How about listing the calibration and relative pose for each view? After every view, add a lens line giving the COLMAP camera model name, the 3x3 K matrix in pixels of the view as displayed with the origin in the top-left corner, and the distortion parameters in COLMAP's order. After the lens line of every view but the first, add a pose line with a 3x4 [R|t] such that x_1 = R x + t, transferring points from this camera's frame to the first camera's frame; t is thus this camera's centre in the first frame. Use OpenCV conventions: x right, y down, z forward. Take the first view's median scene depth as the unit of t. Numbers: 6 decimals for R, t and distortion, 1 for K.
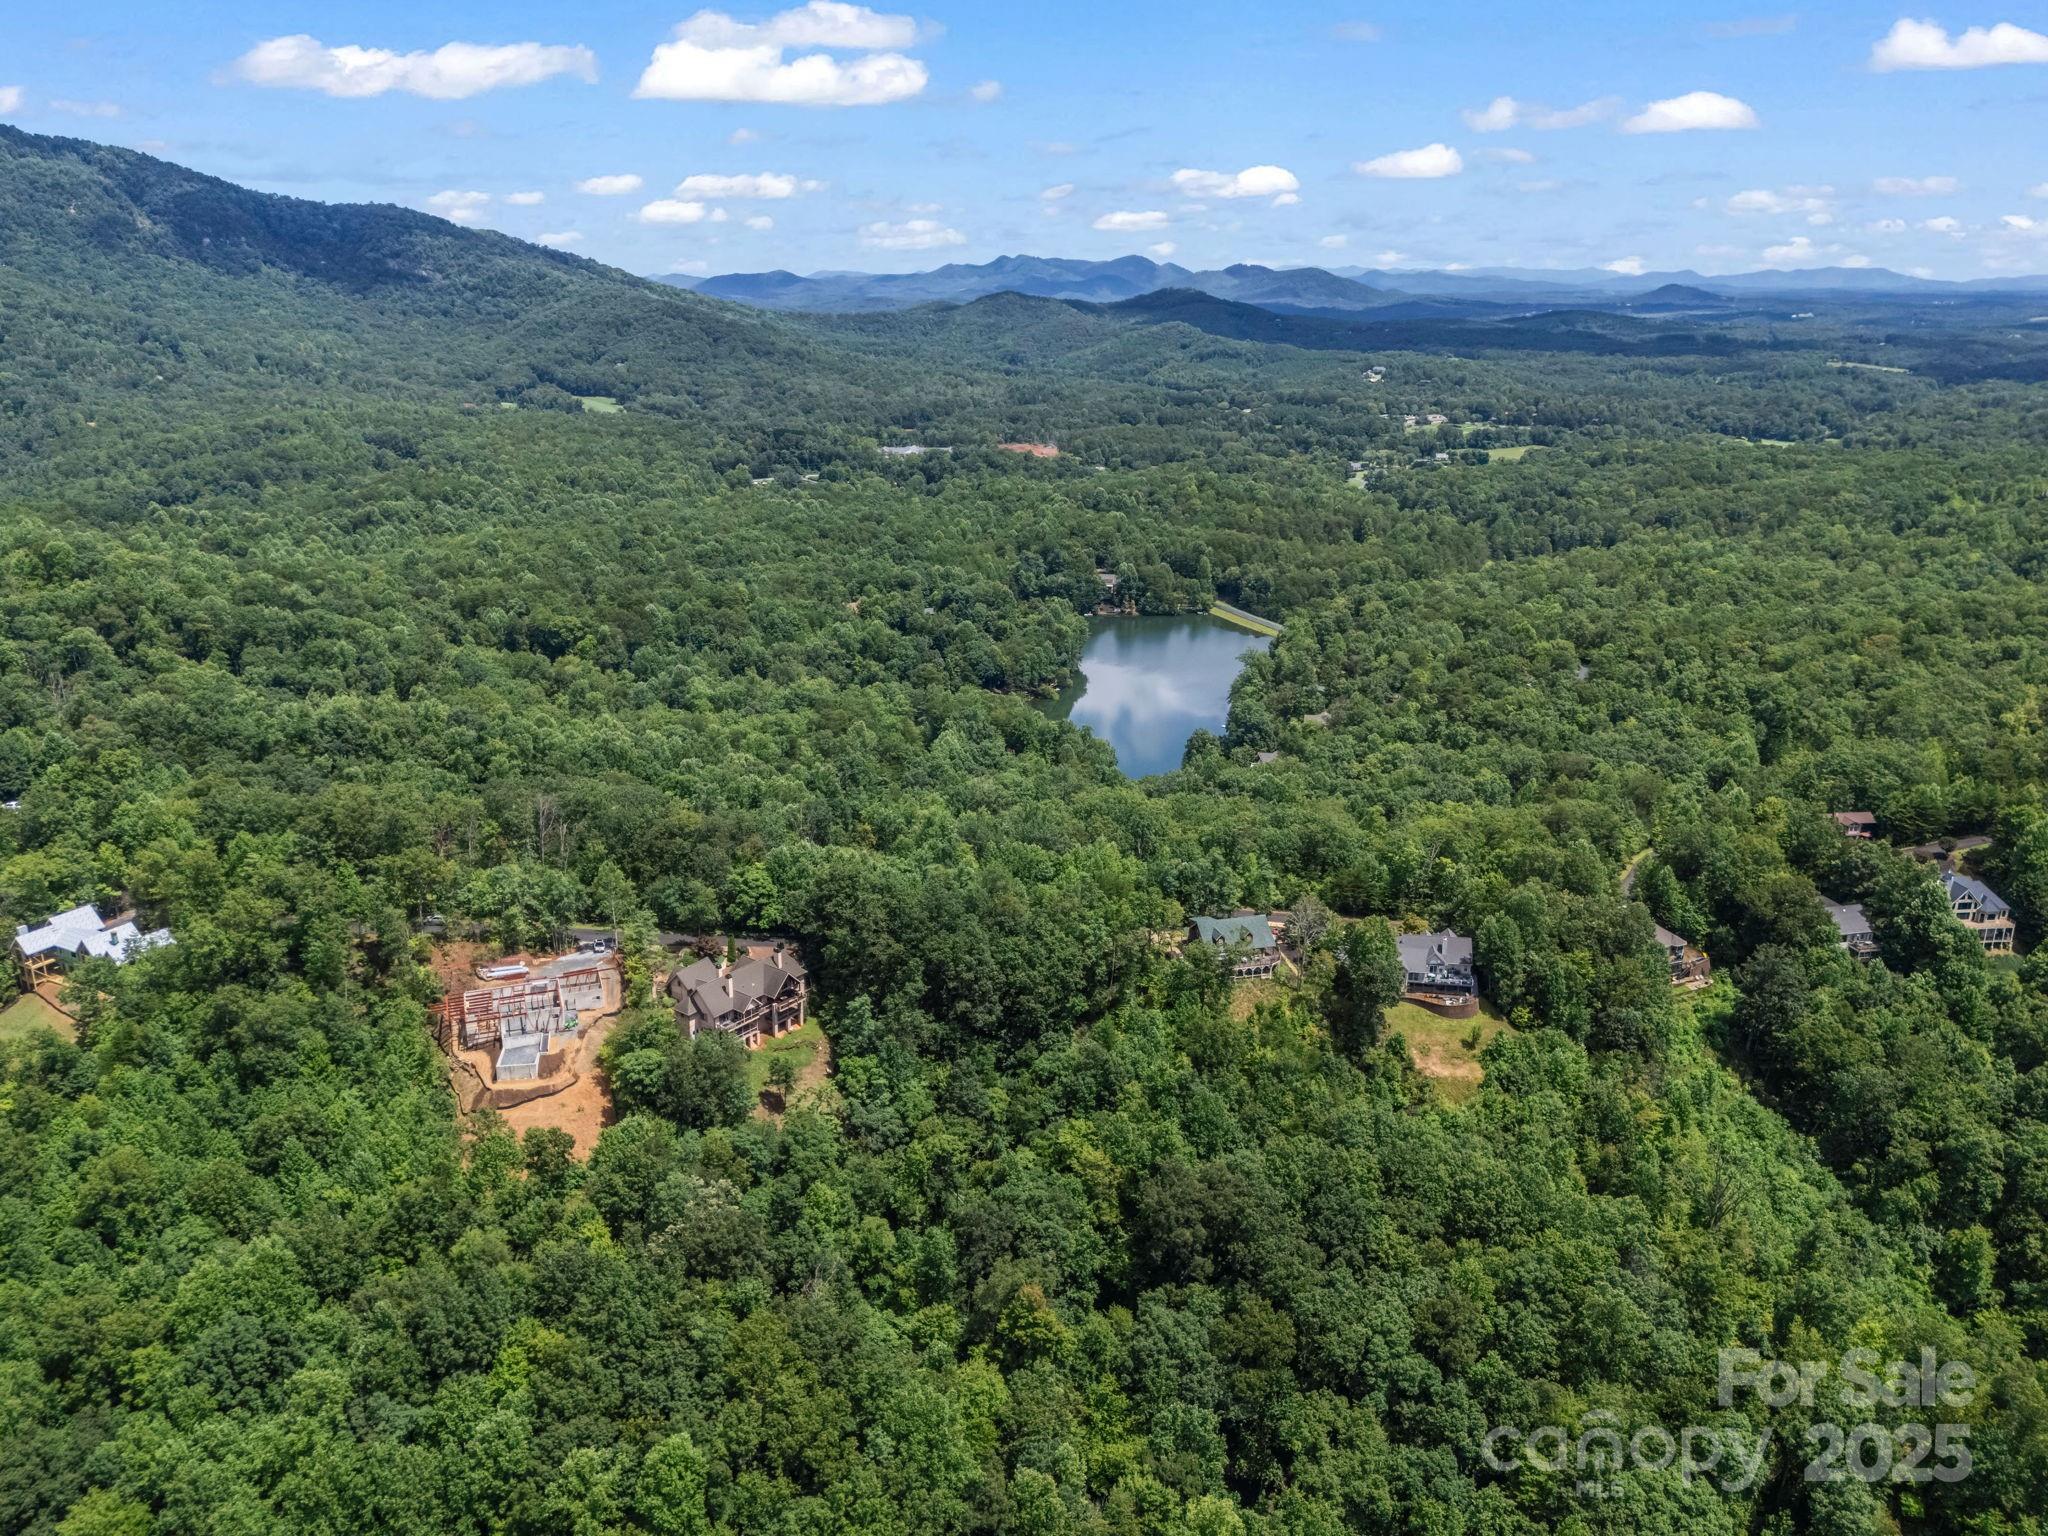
lens RADIAL K [[1531.3, 0, 1016.6], [0, 1531.3, 770.8], [0, 0, 1]] dist [0.093686, -0.110522]
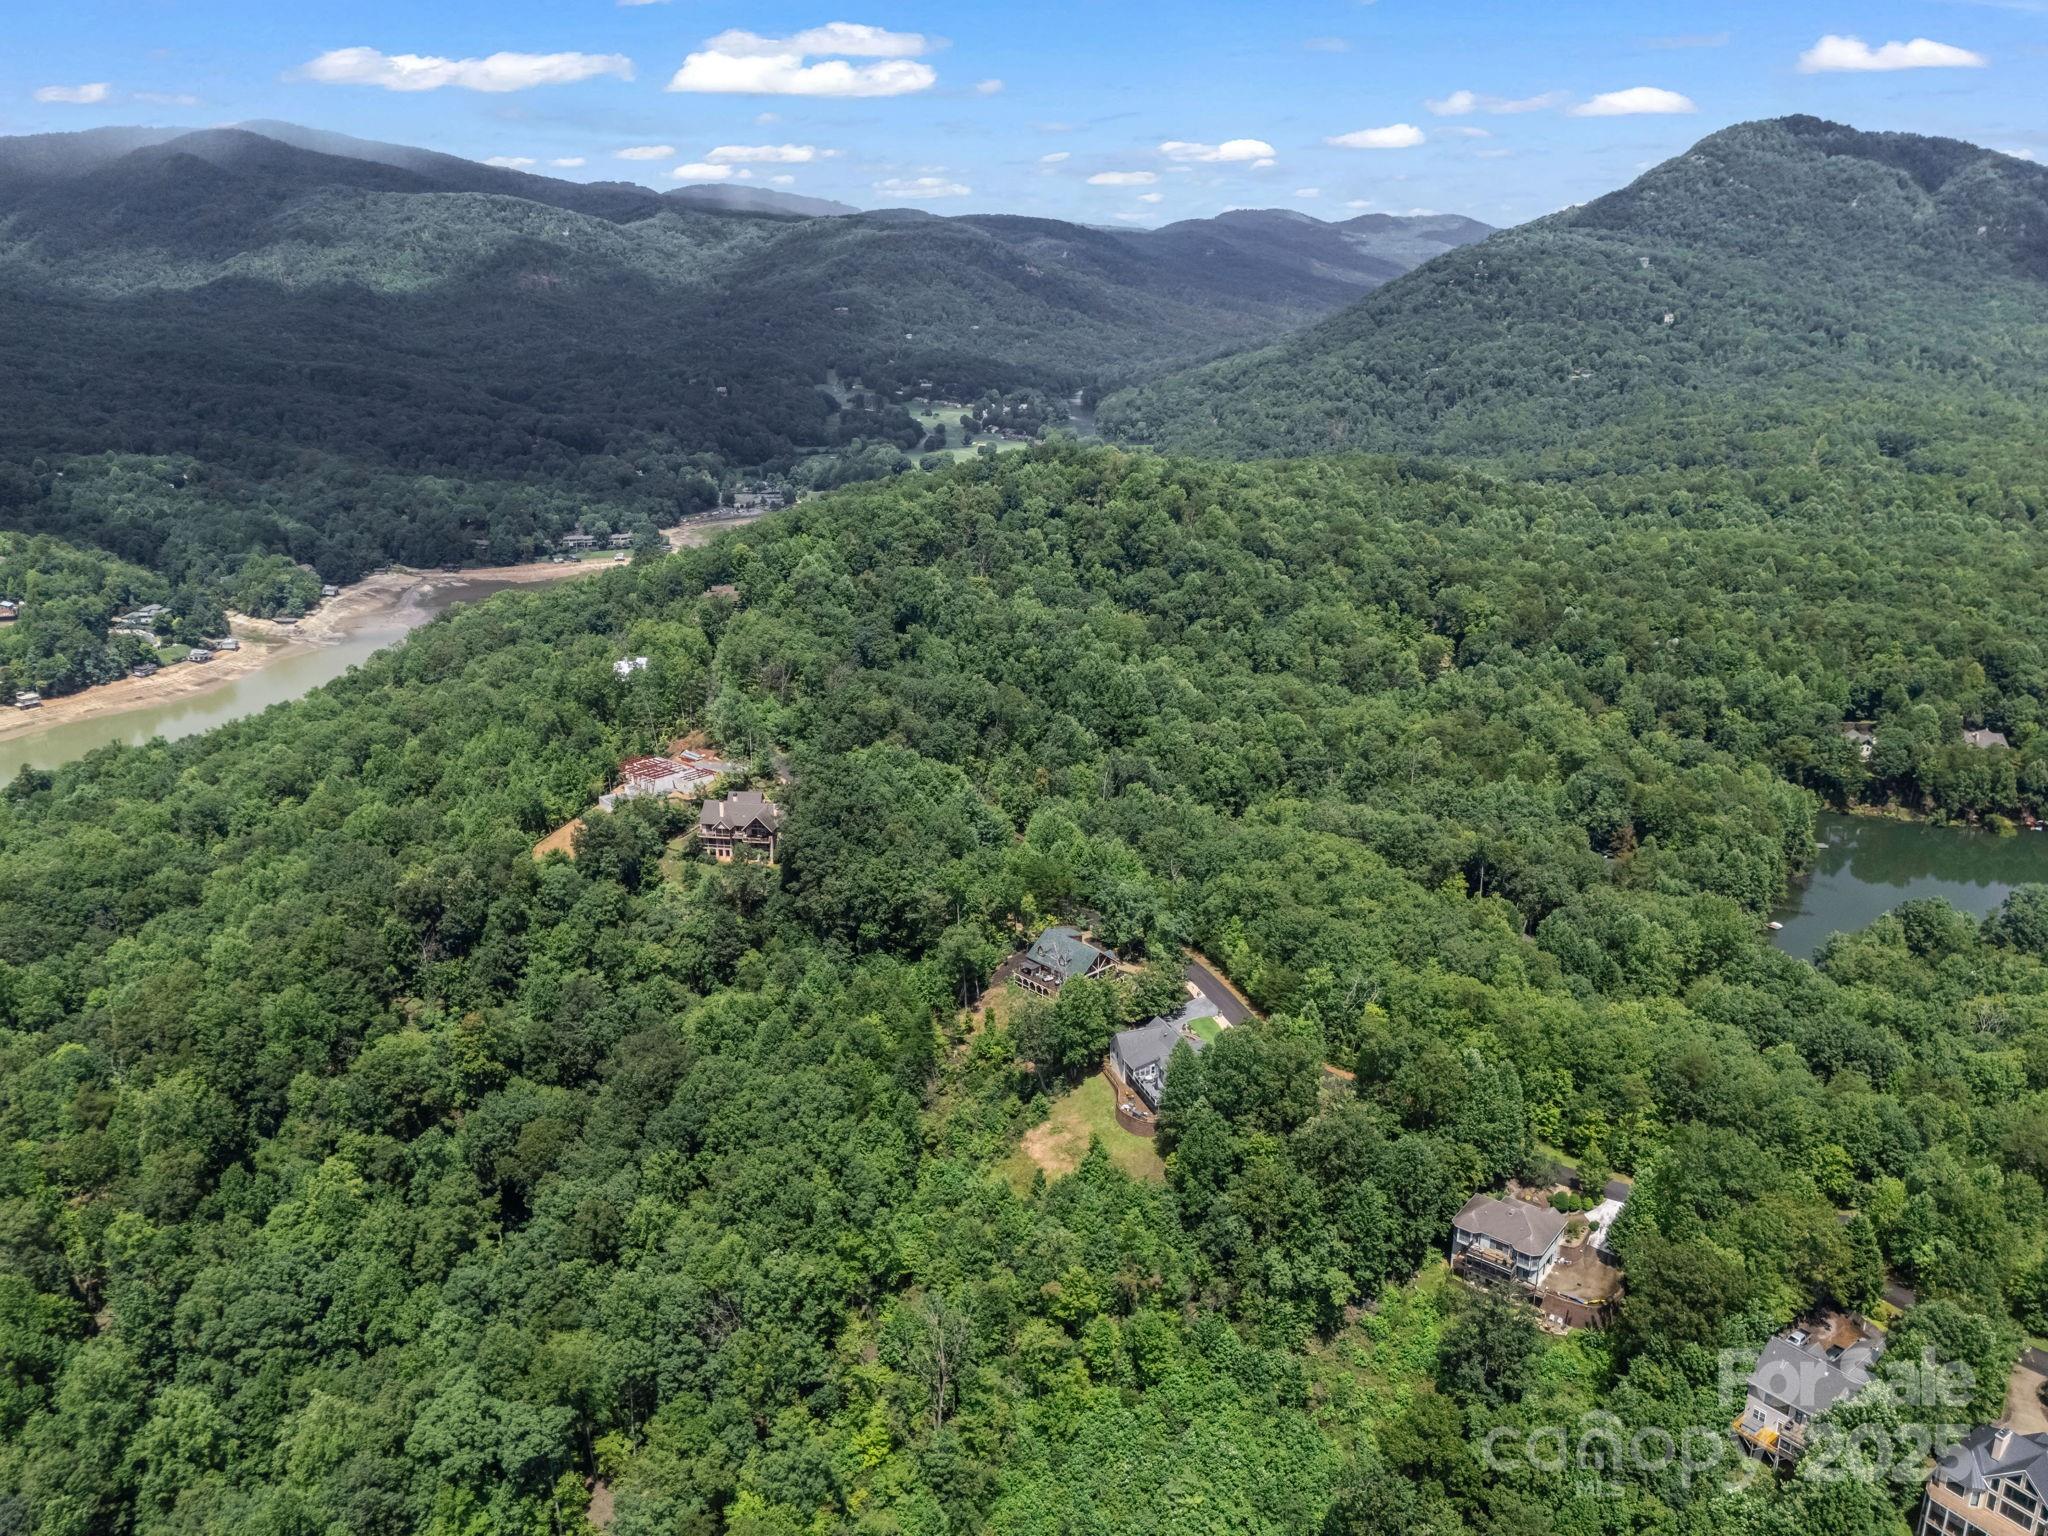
lens RADIAL K [[1536.5, 0, 1018.9], [0, 1536.5, 766.9], [0, 0, 1]] dist [0.065275, -0.056679]
pose [[0.464189, 0.269588, -0.843712, 0.933521], [-0.266999, 0.950835, 0.156920, -0.152243], [0.844535, 0.152430, 0.513347, 0.476172]]
